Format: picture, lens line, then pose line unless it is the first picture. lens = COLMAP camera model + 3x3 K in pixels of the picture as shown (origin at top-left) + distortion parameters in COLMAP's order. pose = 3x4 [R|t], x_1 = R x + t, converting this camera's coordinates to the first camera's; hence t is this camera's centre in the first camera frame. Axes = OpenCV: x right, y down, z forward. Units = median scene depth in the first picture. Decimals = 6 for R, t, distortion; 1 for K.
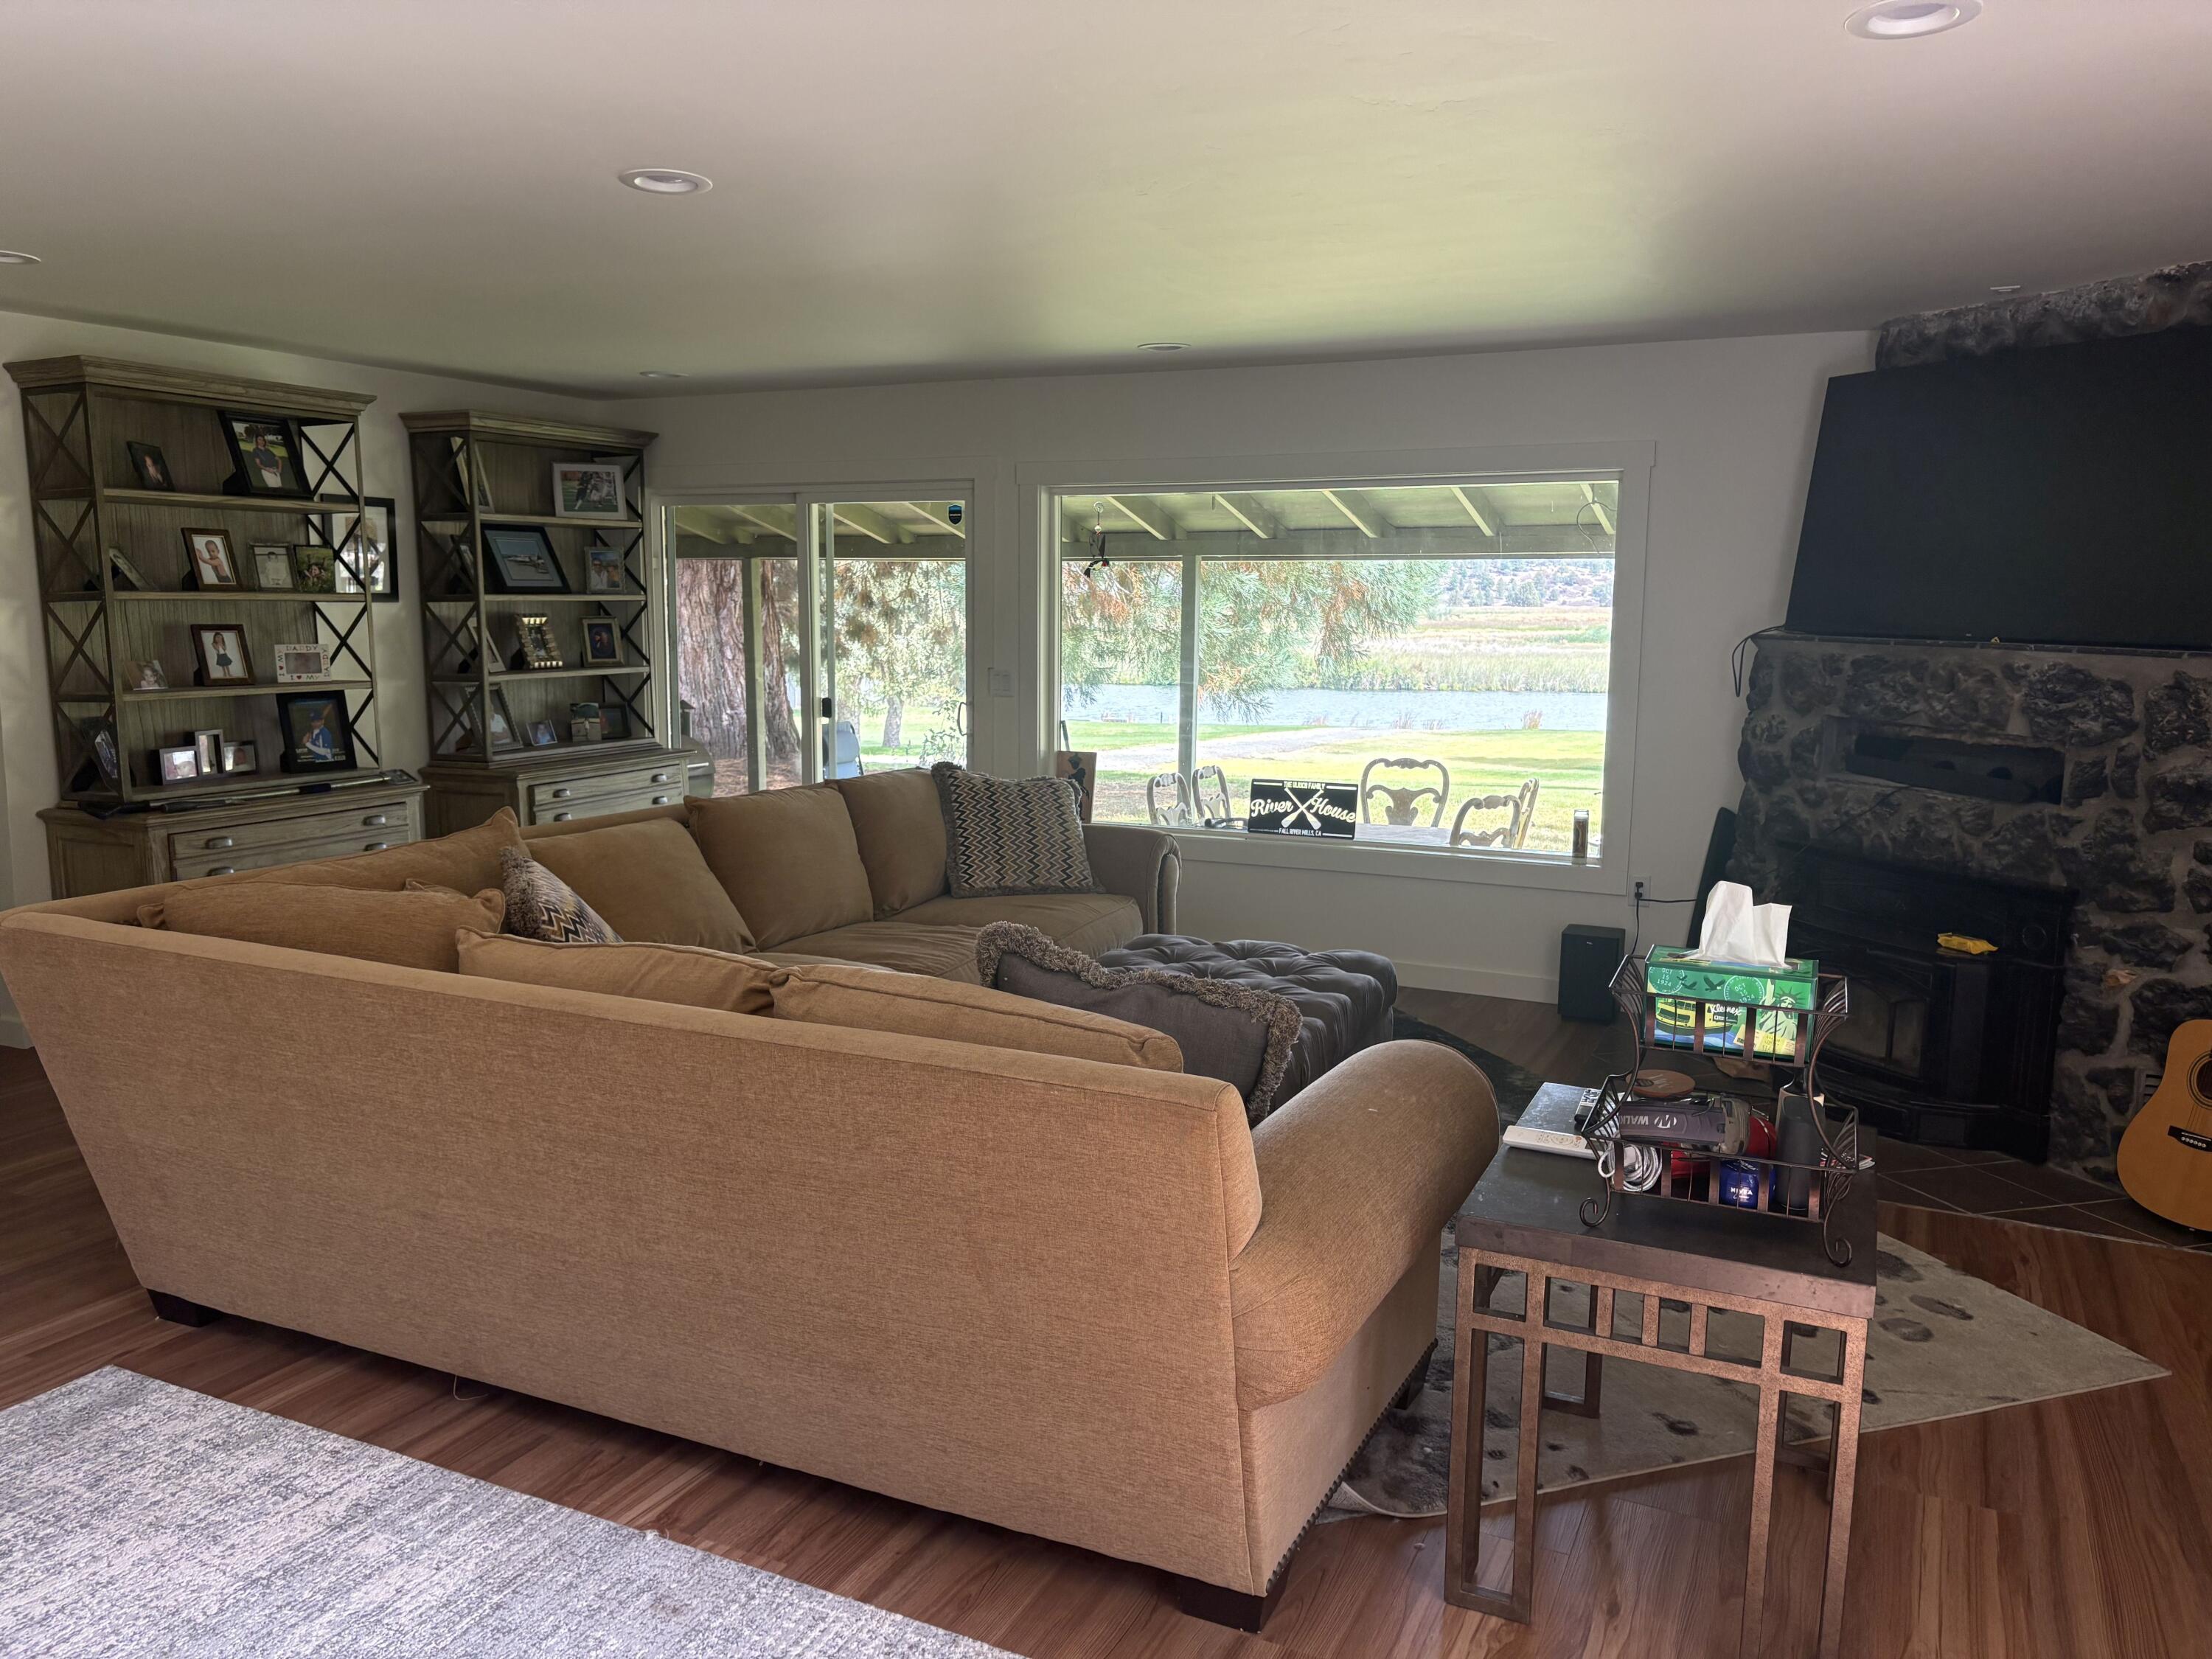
lens RADIAL K [[1662.7, 0, 1111.9], [0, 1662.7, 820.8], [0, 0, 1]] dist [0.046832, -0.044946]
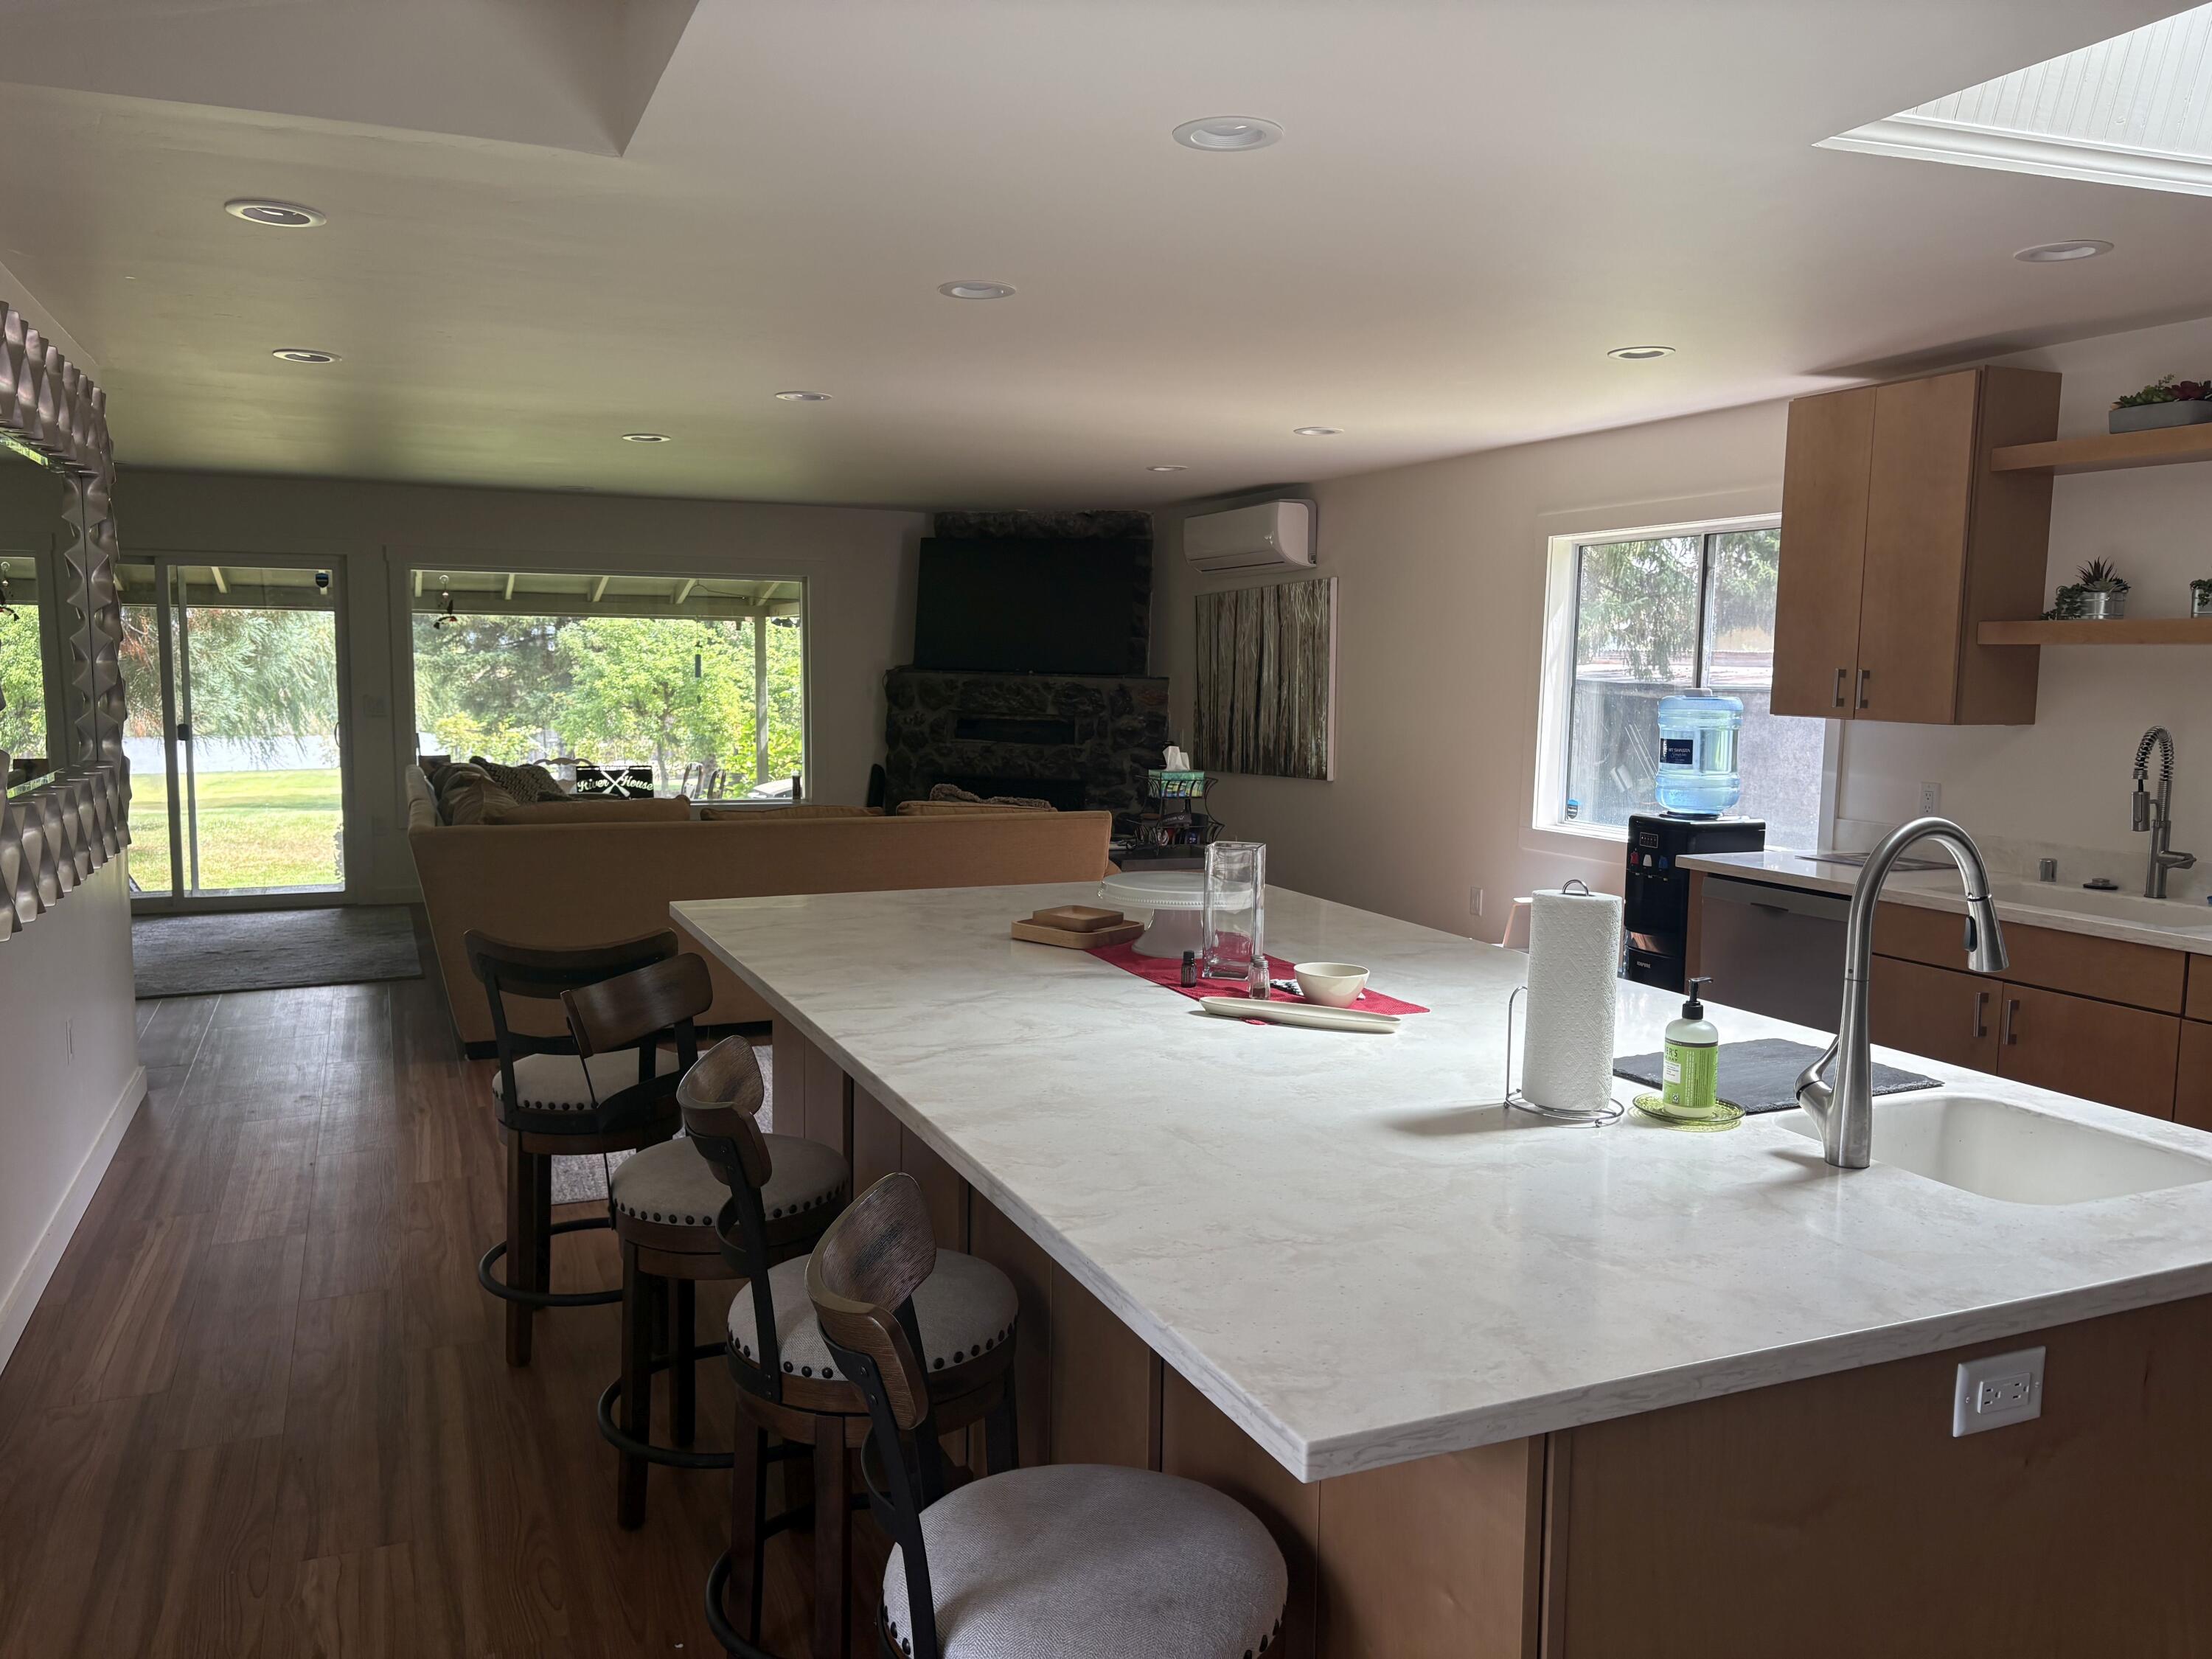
lens RADIAL K [[1662.7, 0, 1103.3], [0, 1662.7, 831.0], [0, 0, 1]] dist [0.046832, -0.044946]
pose [[0.670440, -0.073276, 0.738336, -0.973281], [0.087264, 0.995992, 0.019608, 0.060849], [-0.736814, 0.051284, 0.674148, -0.486993]]
